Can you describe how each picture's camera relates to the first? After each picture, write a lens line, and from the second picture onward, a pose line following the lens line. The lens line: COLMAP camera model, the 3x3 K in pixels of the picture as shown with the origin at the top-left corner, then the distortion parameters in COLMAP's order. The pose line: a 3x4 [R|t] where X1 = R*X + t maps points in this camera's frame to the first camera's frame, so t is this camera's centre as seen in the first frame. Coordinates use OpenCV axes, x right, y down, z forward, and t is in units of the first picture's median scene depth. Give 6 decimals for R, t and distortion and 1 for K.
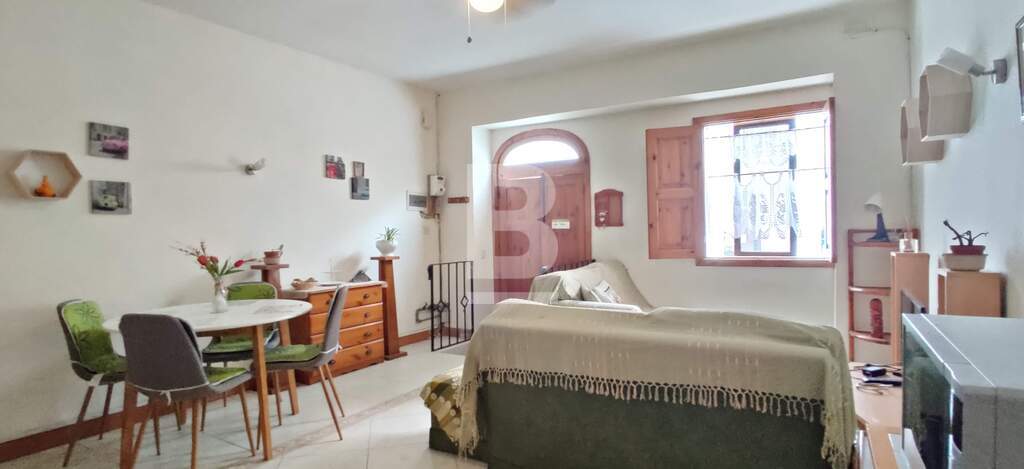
lens RADIAL K [[517.6, 0, 509.7], [0, 517.6, 235.4], [0, 0, 1]] dist [-0.008321, -0.006489]
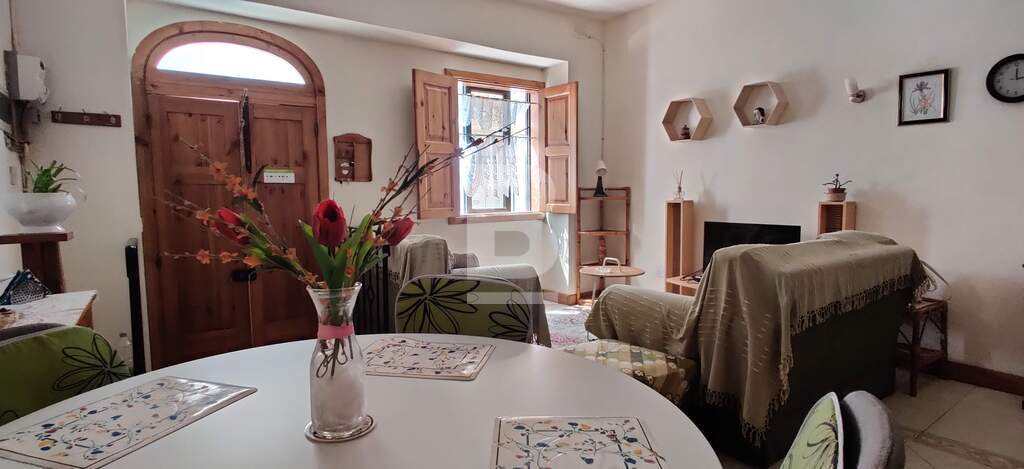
lens RADIAL K [[517.6, 0, 505.1], [0, 517.6, 237.8], [0, 0, 1]] dist [-0.008321, -0.006489]
pose [[0.374371, -0.062904, 0.925143, -0.497378], [0.014478, 0.997971, 0.061998, 0.025029], [-0.927166, -0.009816, 0.374523, 0.542719]]
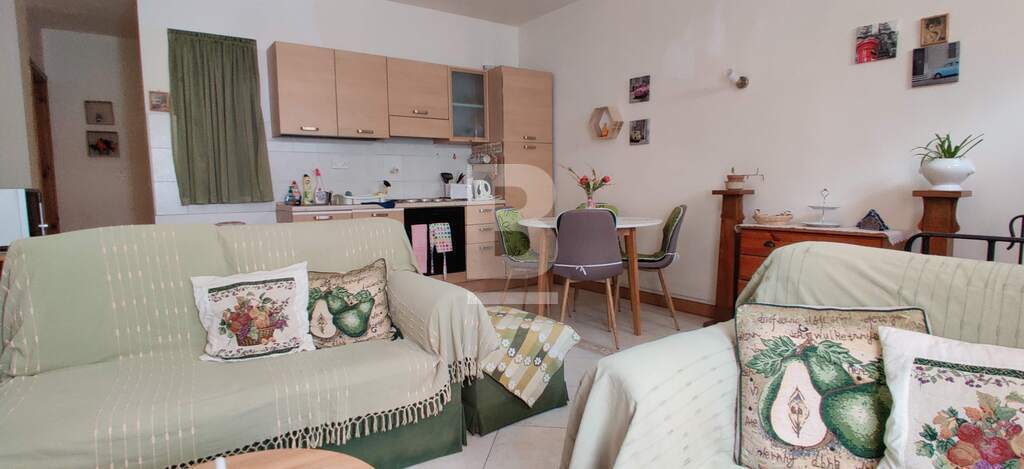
lens RADIAL K [[517.6, 0, 512.2], [0, 517.6, 233.3], [0, 0, 1]] dist [-0.008321, -0.006489]
pose [[-0.387033, 0.104922, -0.916077, 0.422975], [0.006997, 0.993810, 0.110869, 0.024660], [0.922039, 0.036500, -0.385372, 0.848550]]
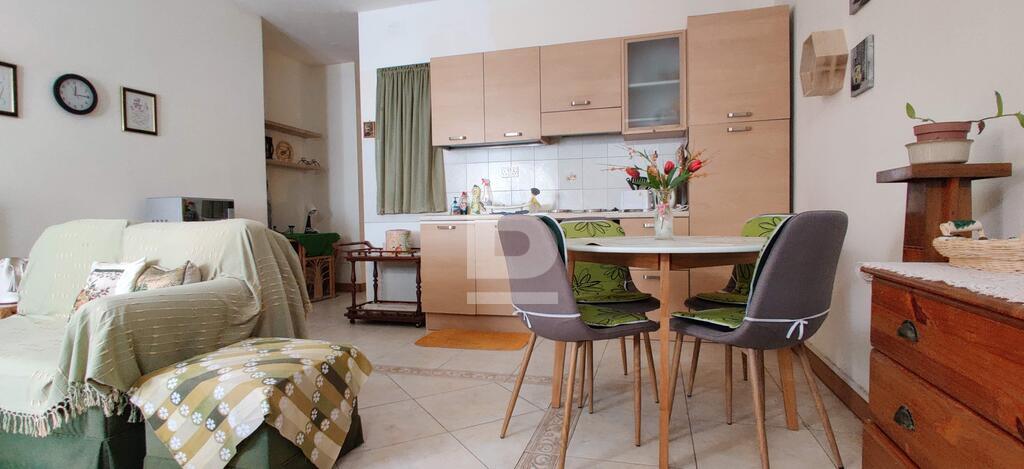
lens RADIAL K [[517.6, 0, 508.0], [0, 517.6, 234.8], [0, 0, 1]] dist [-0.008321, -0.006489]
pose [[-0.962292, 0.042184, -0.268727, -0.117077], [0.029360, 0.998238, 0.051563, 0.063512], [0.270429, 0.041729, -0.961835, 1.055243]]
